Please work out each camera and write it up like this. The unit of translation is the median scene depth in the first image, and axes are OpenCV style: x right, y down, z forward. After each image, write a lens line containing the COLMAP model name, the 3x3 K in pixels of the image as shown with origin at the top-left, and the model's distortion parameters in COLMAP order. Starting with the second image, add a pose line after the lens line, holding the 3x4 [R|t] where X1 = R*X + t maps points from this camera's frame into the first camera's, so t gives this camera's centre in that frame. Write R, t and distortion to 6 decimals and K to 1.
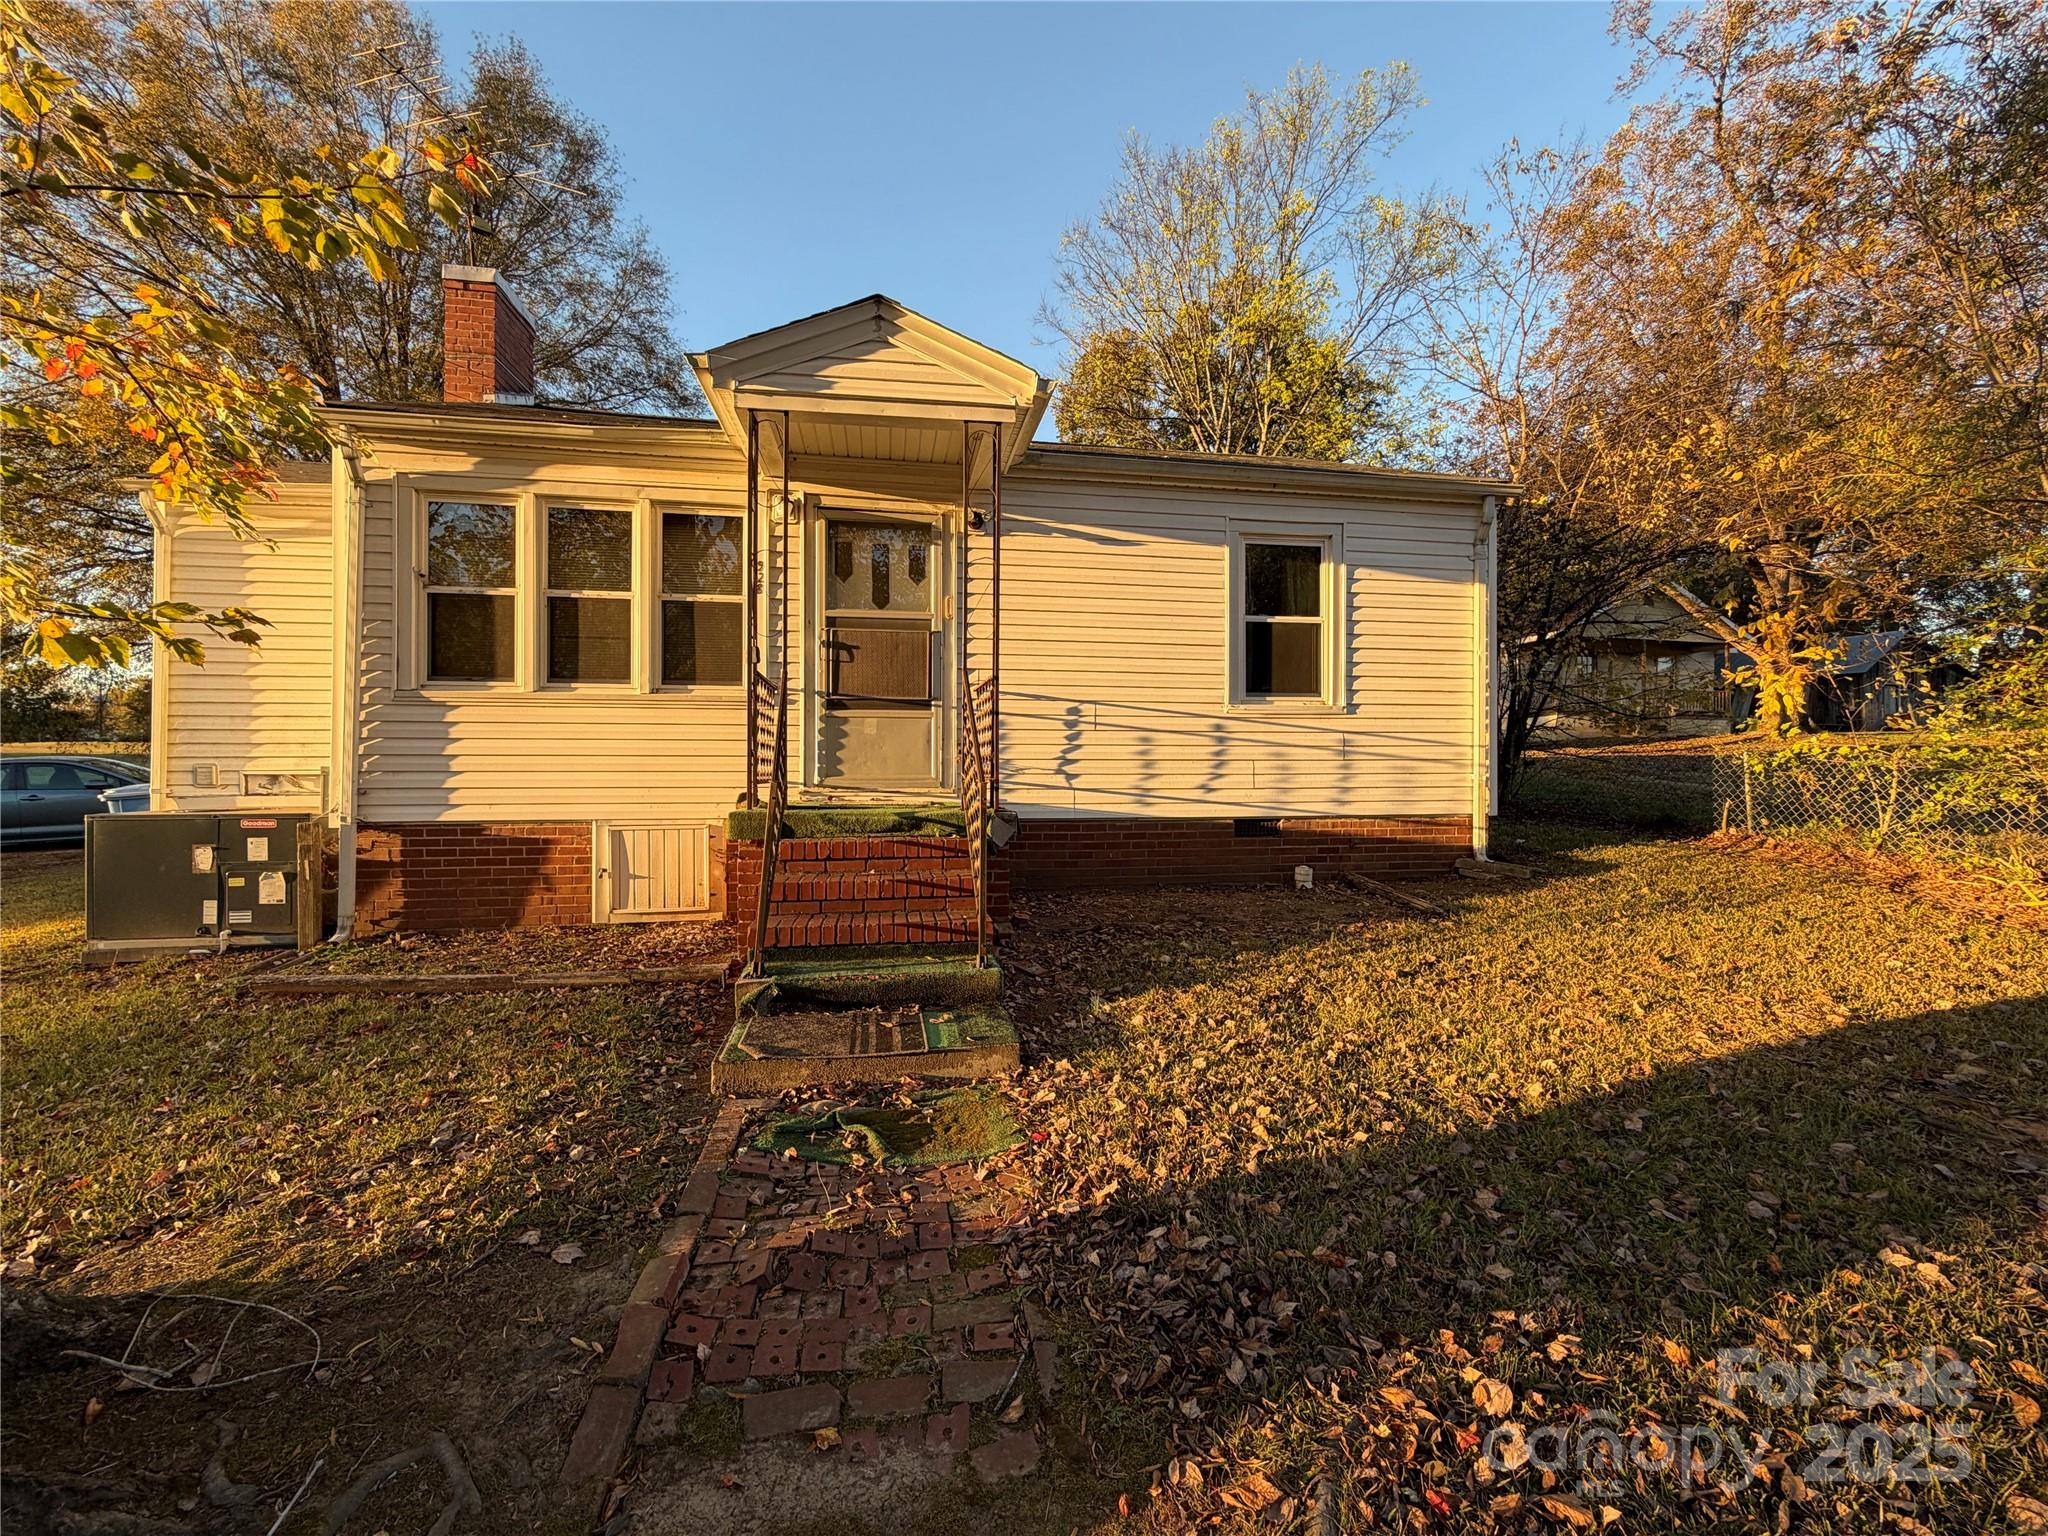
lens RADIAL K [[816.6, 0, 1024.0], [0, 816.6, 768.0], [0, 0, 1]] dist [0.001215, -0.000225]
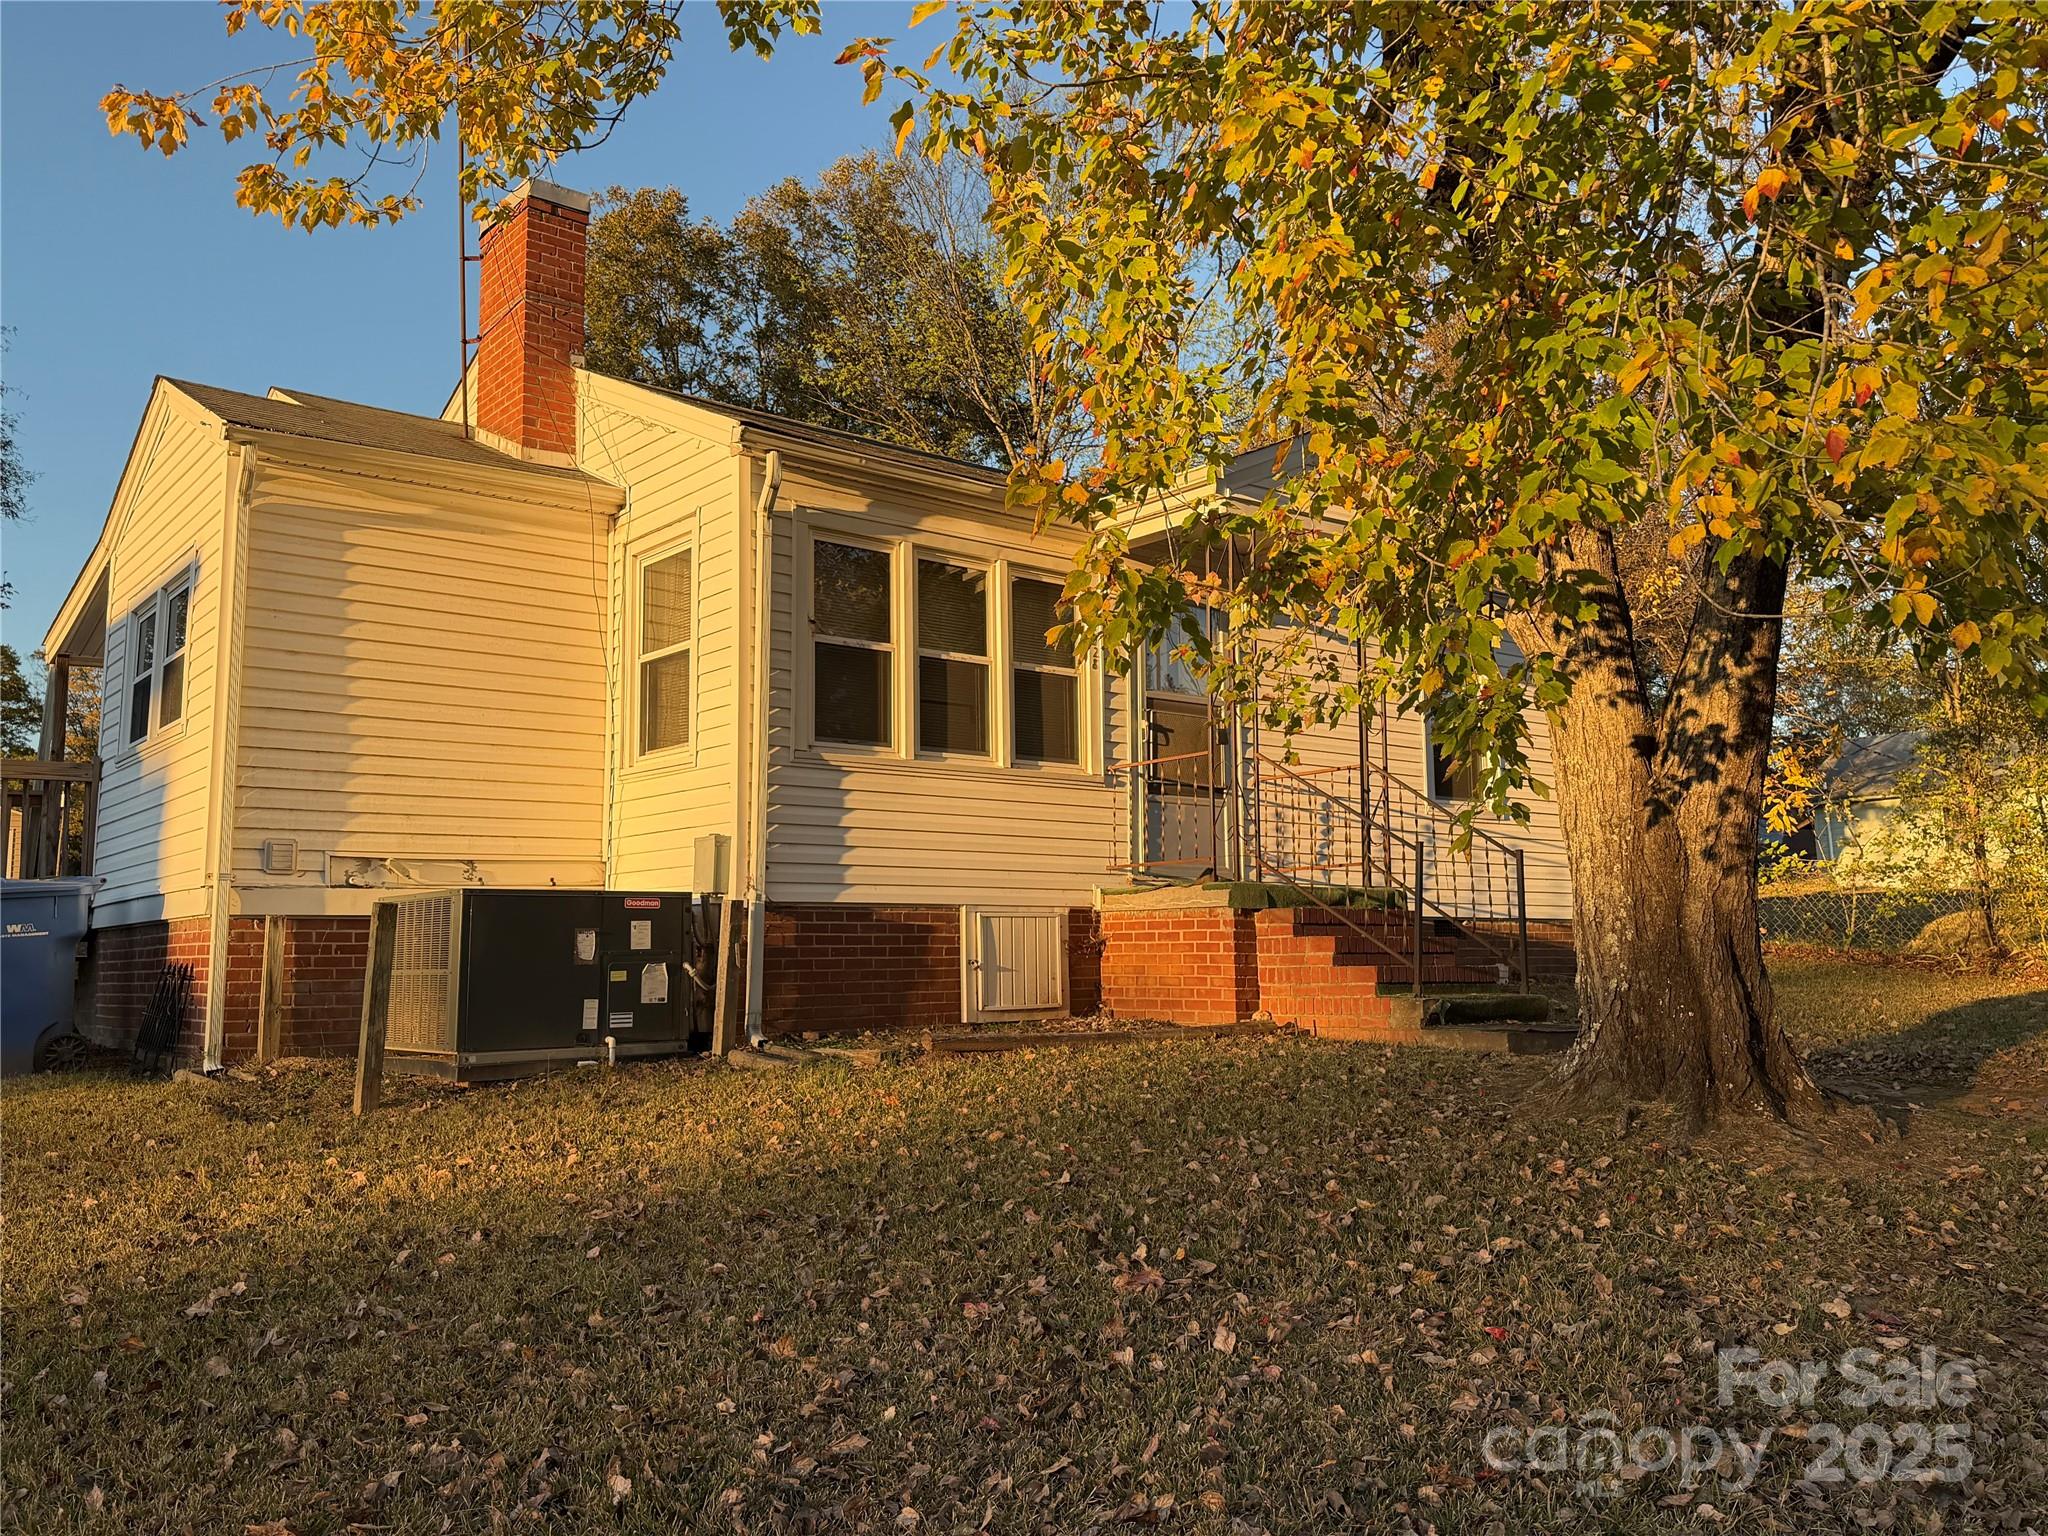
lens RADIAL K [[1585.4, 0, 1024.0], [0, 1585.4, 768.0], [0, 0, 1]] dist [0.147372, -0.274122]
pose [[0.868341, 0.048662, 0.493575, -1.290503], [0.013519, 0.992483, -0.121634, 0.122847], [-0.495784, 0.112293, 0.861155, -0.529040]]
